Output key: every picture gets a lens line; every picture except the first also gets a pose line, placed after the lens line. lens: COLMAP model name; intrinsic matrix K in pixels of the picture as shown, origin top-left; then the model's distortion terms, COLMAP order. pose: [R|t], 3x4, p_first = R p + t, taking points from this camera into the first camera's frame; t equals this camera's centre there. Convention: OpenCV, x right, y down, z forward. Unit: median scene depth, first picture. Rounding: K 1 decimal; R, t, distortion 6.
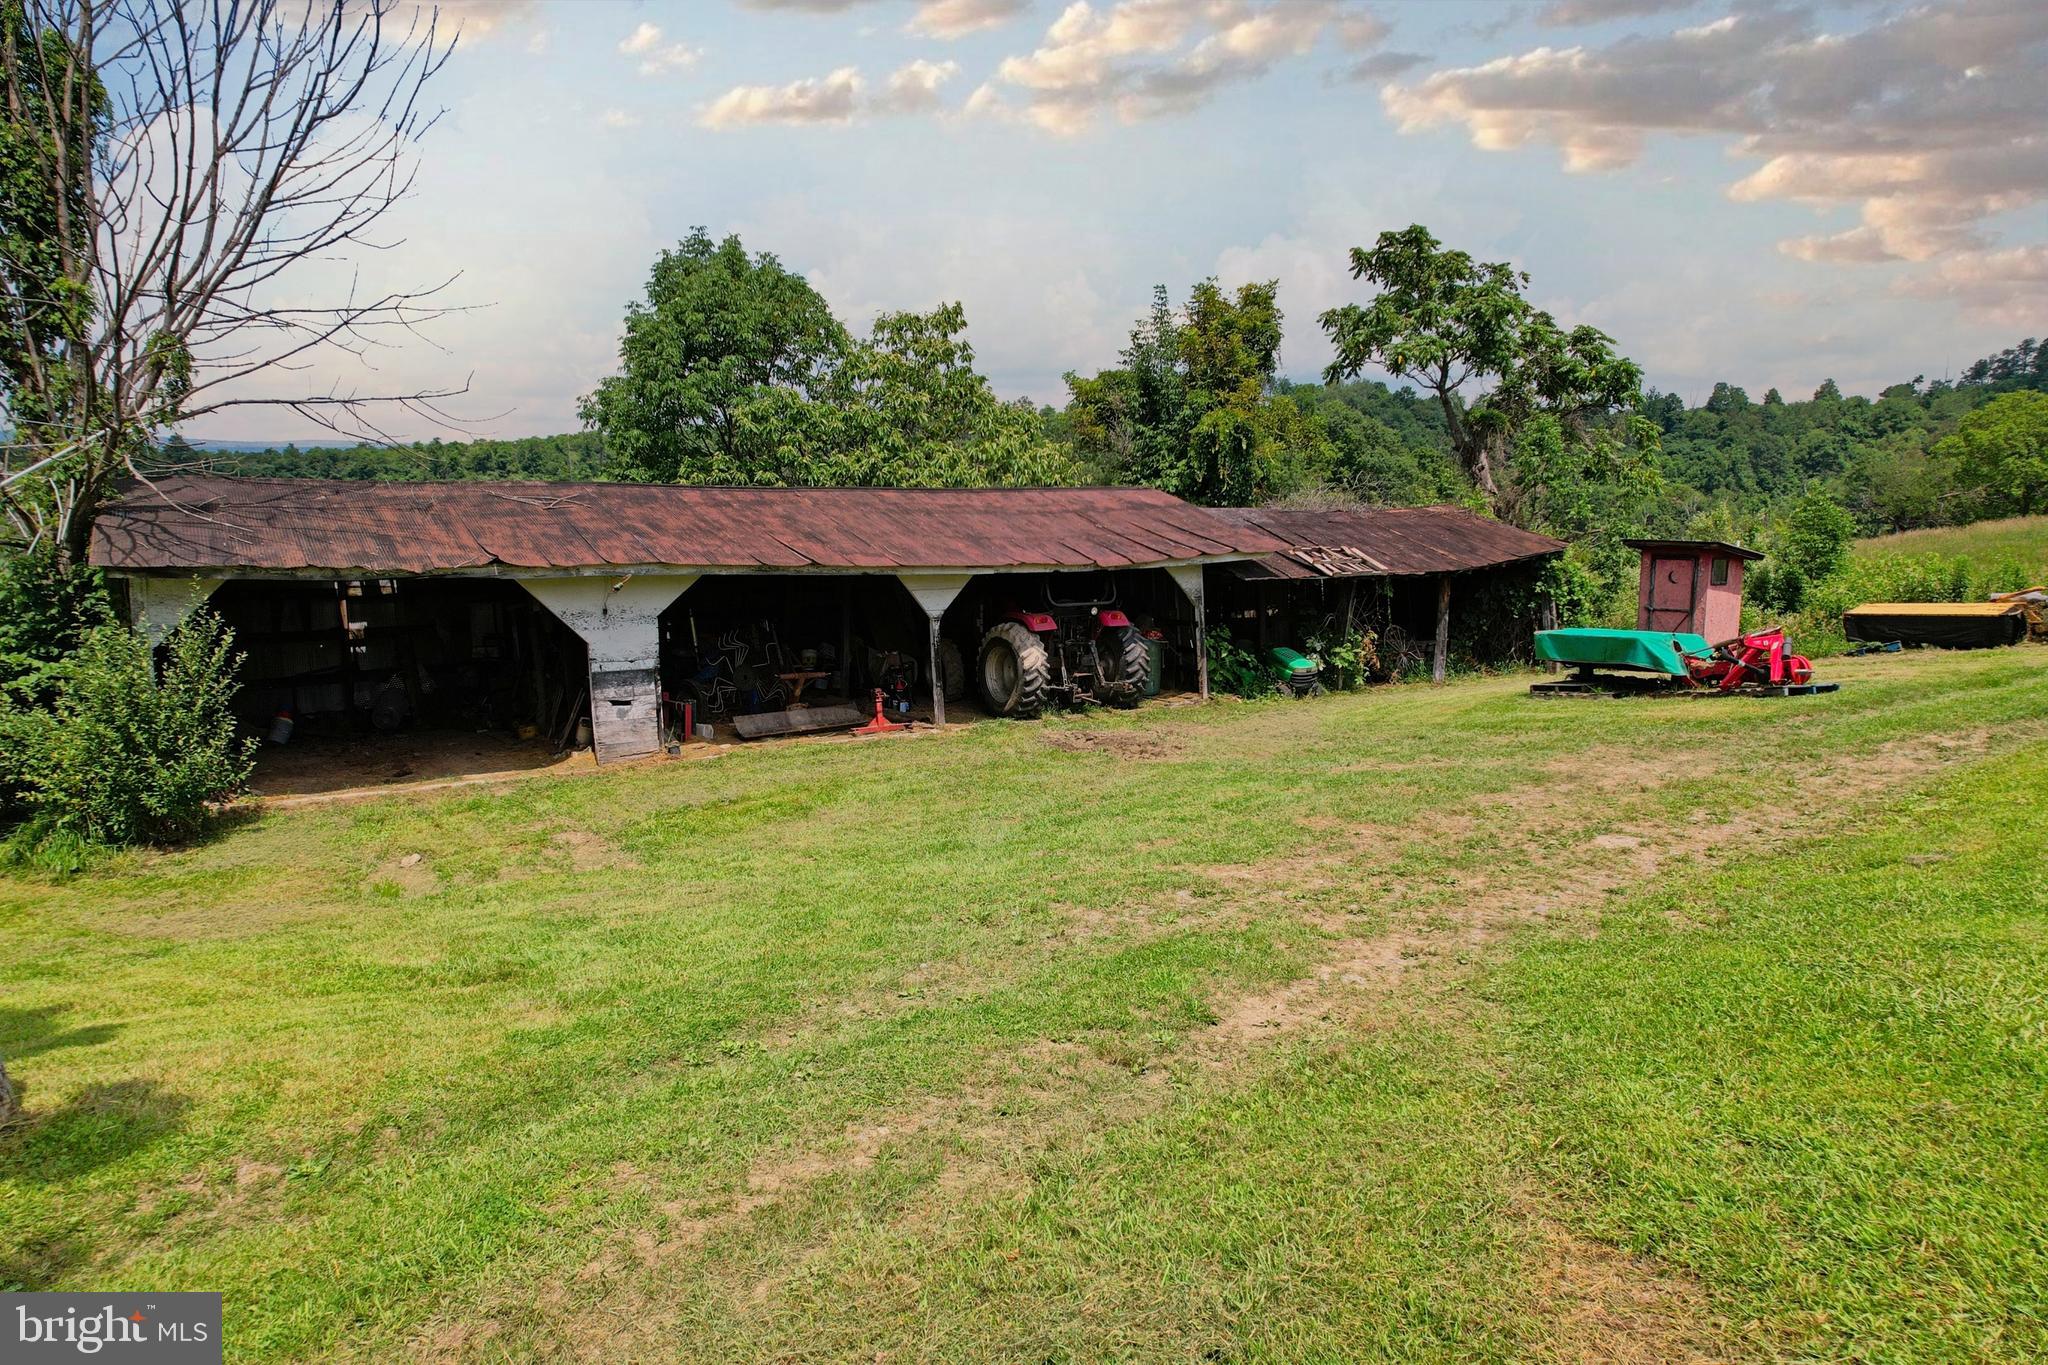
lens RADIAL K [[1307.1, 0, 1031.8], [0, 1307.1, 678.1], [0, 0, 1]] dist [-0.078168, 0.068854]
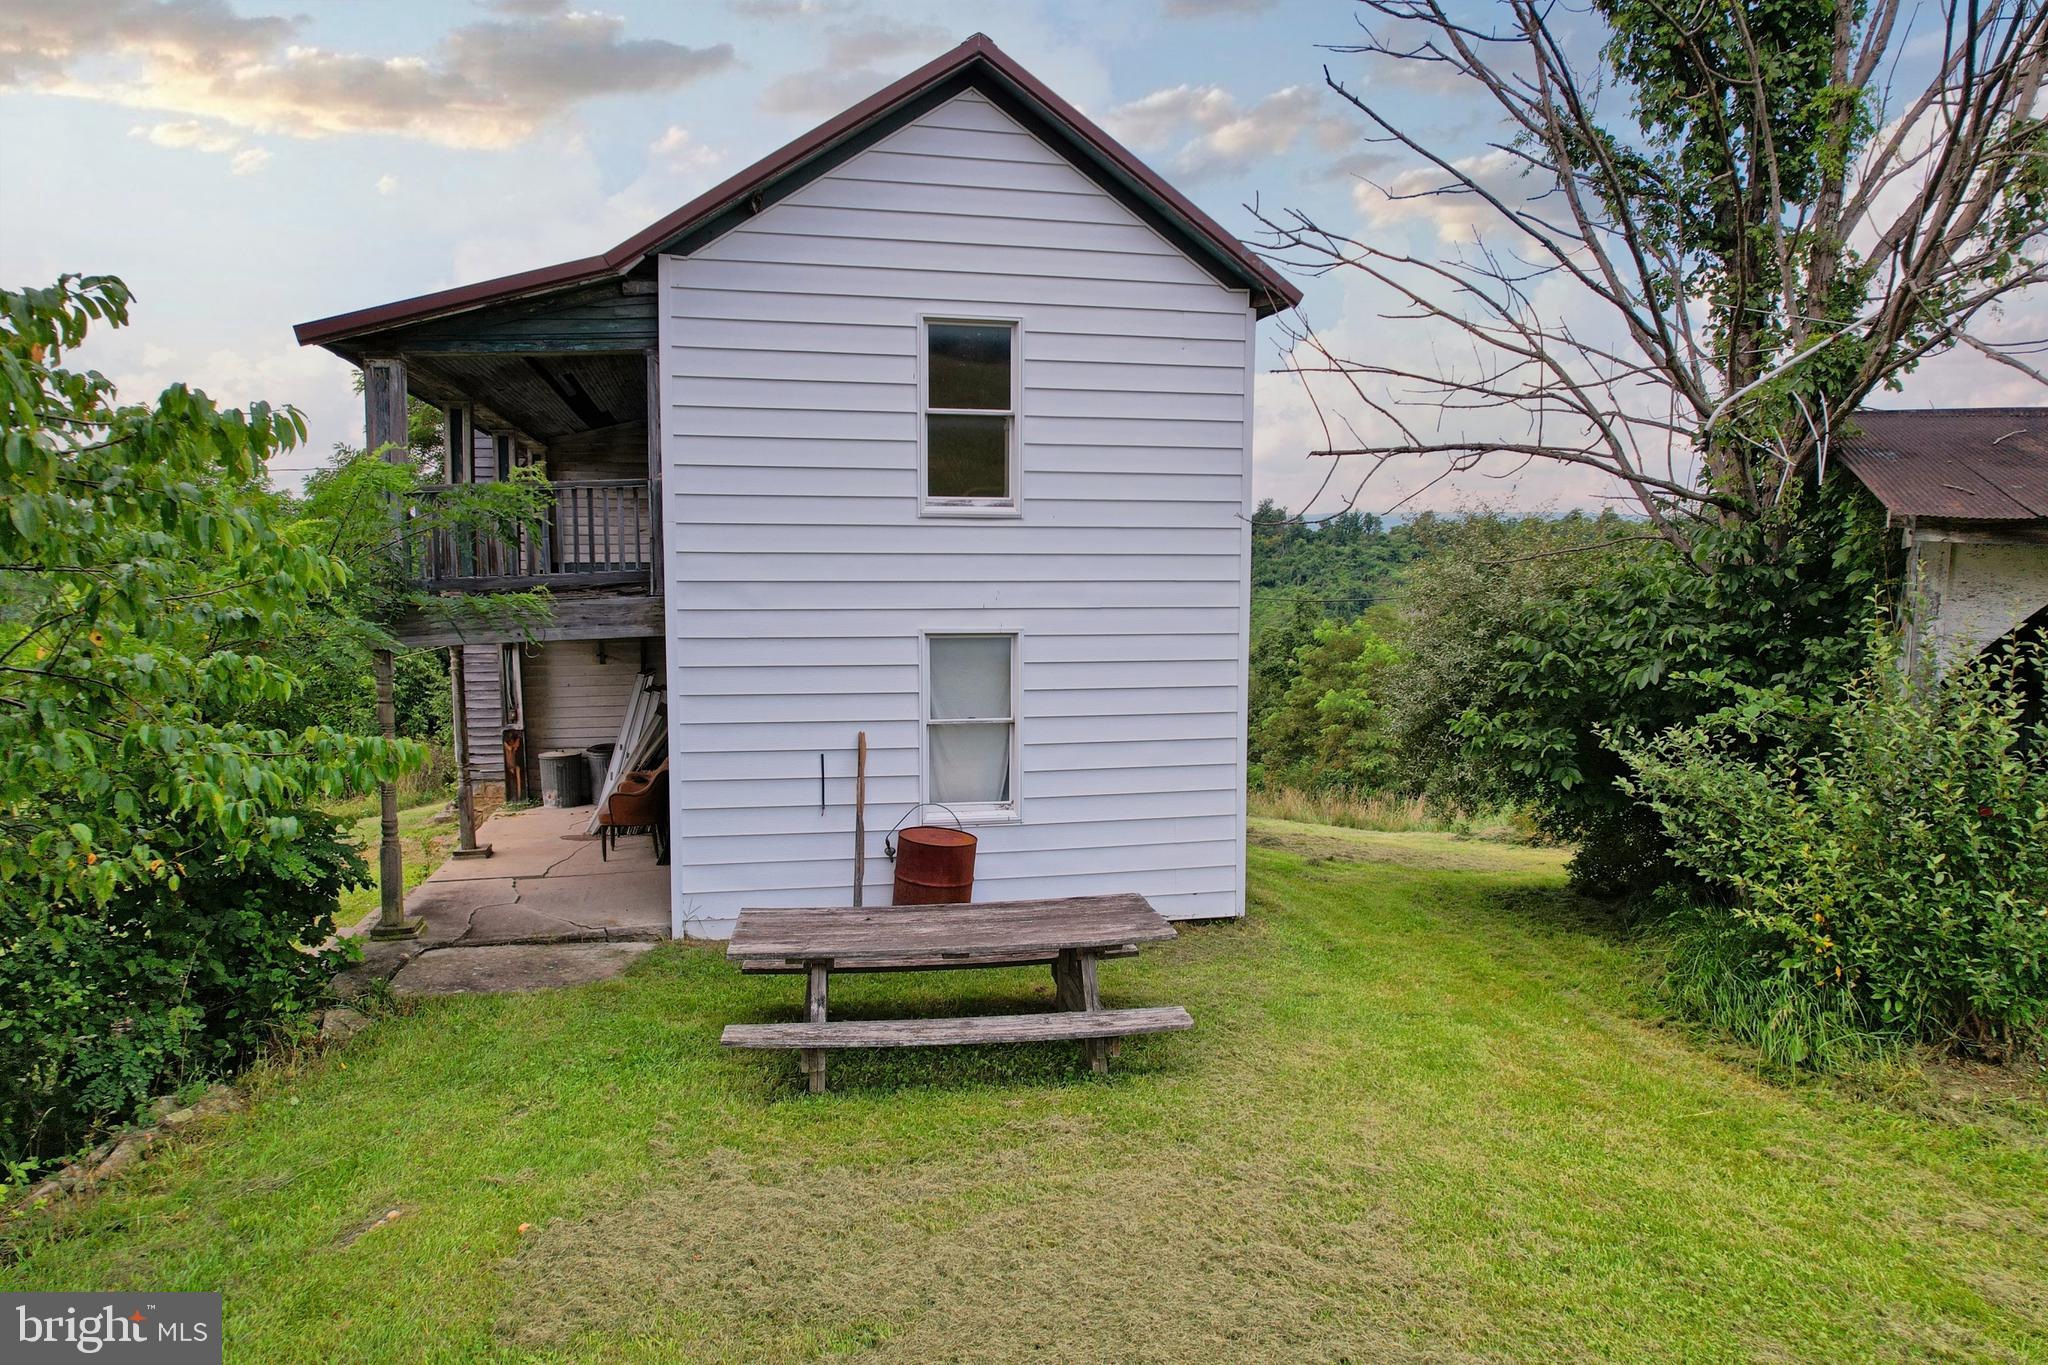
lens RADIAL K [[1307.1, 0, 1031.8], [0, 1307.1, 678.1], [0, 0, 1]] dist [-0.078168, 0.068854]
pose [[0.541129, 0.072585, -0.837801, -0.418011], [-0.119271, 0.992821, 0.008979, 0.017400], [0.832438, 0.095067, 0.545902, 0.355478]]
